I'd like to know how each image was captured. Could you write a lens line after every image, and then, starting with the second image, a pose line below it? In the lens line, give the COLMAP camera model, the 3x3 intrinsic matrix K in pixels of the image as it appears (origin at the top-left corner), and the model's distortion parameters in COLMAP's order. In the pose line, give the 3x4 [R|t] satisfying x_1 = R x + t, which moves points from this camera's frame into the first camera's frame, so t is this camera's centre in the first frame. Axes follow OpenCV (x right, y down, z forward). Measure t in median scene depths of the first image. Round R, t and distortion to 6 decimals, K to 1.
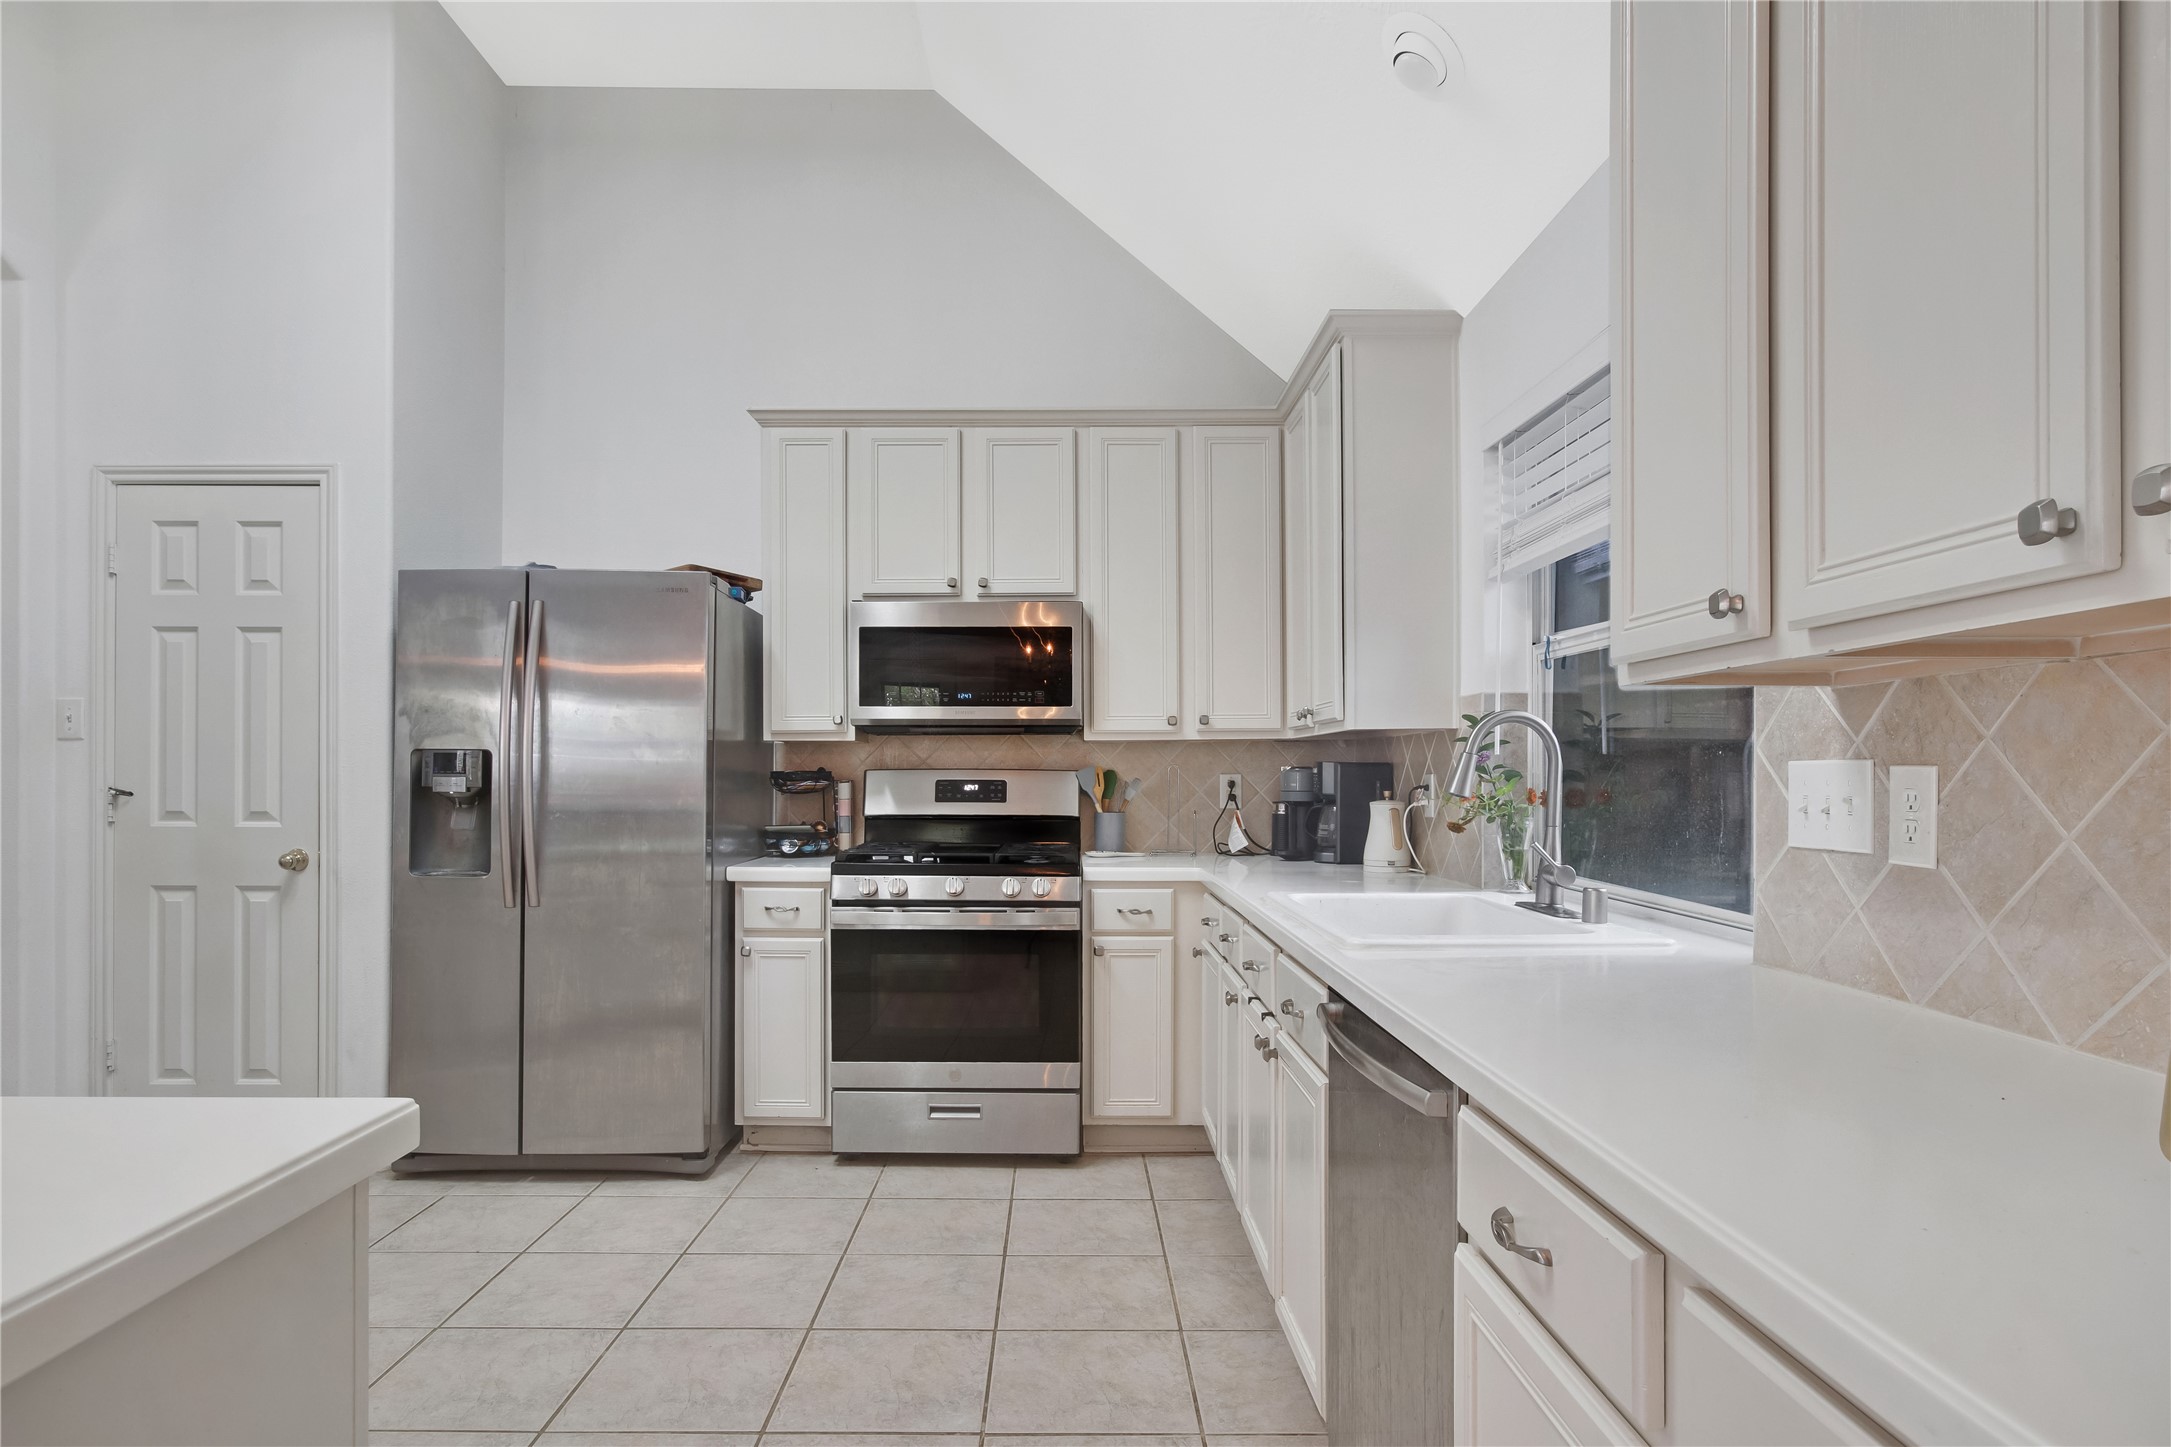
lens RADIAL K [[1176.1, 0, 1082.6], [0, 1176.1, 773.0], [0, 0, 1]] dist [-0.004232, -0.000691]
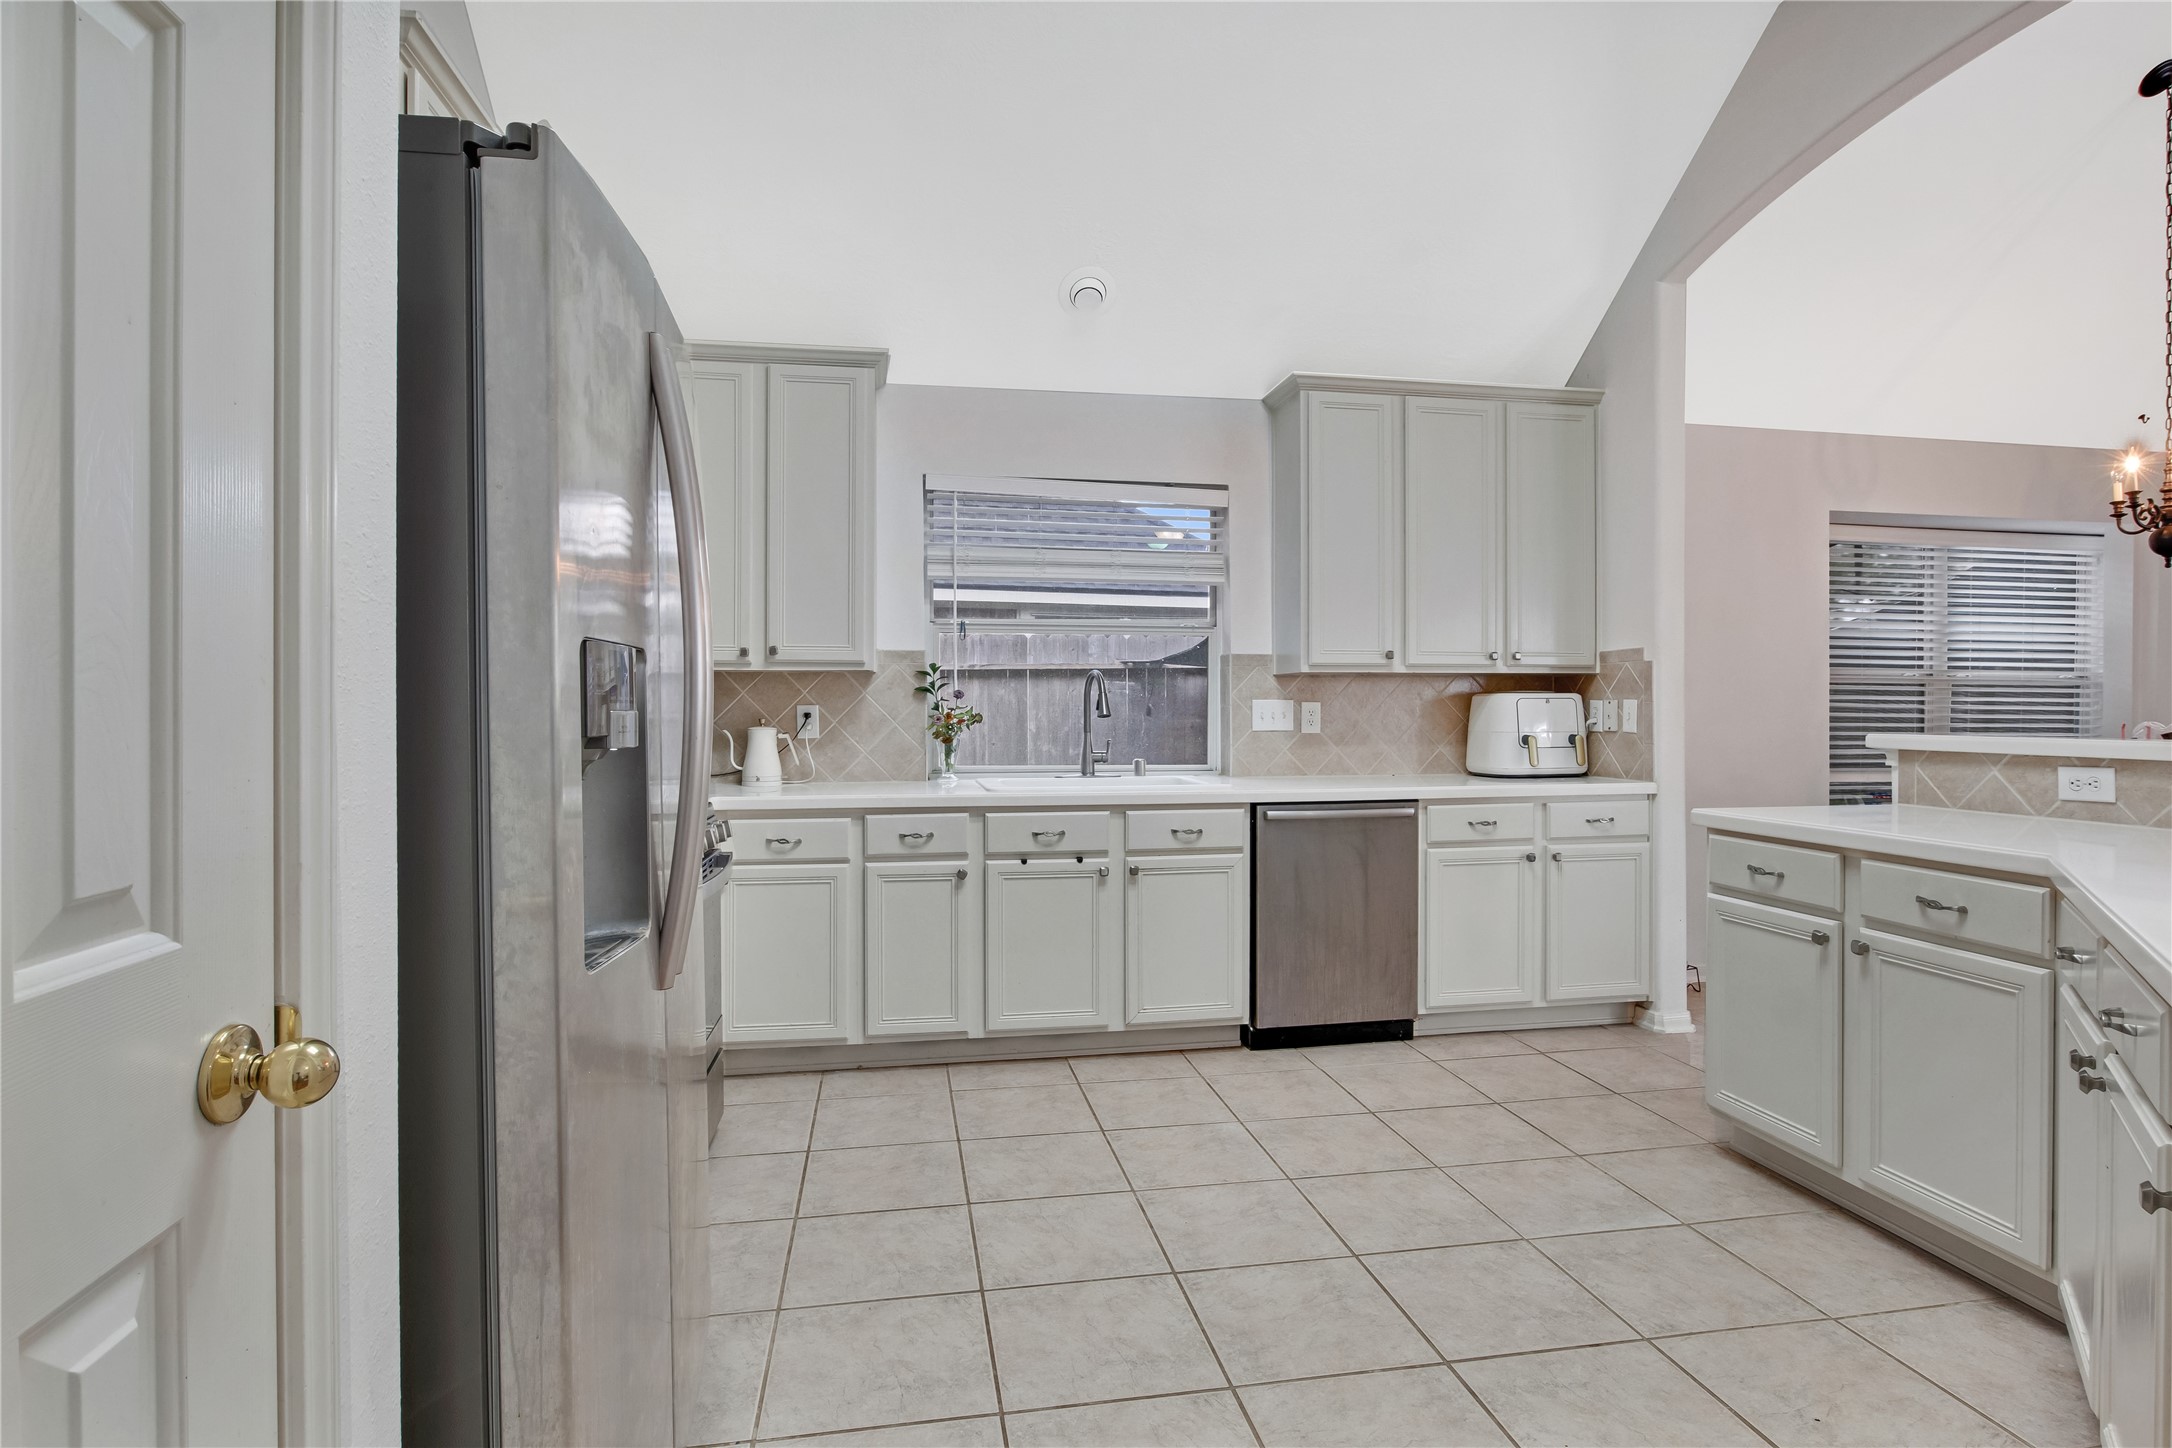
lens RADIAL K [[1078.0, 0, 1086.0], [0, 1078.0, 724.0], [0, 0, 1]] dist [0.000197, -0.000061]
pose [[-0.152908, -0.006002, 0.988222, -1.145438], [-0.000687, 0.999982, 0.005967, 0.020010], [-0.988240, 0.000234, -0.152910, 1.110289]]
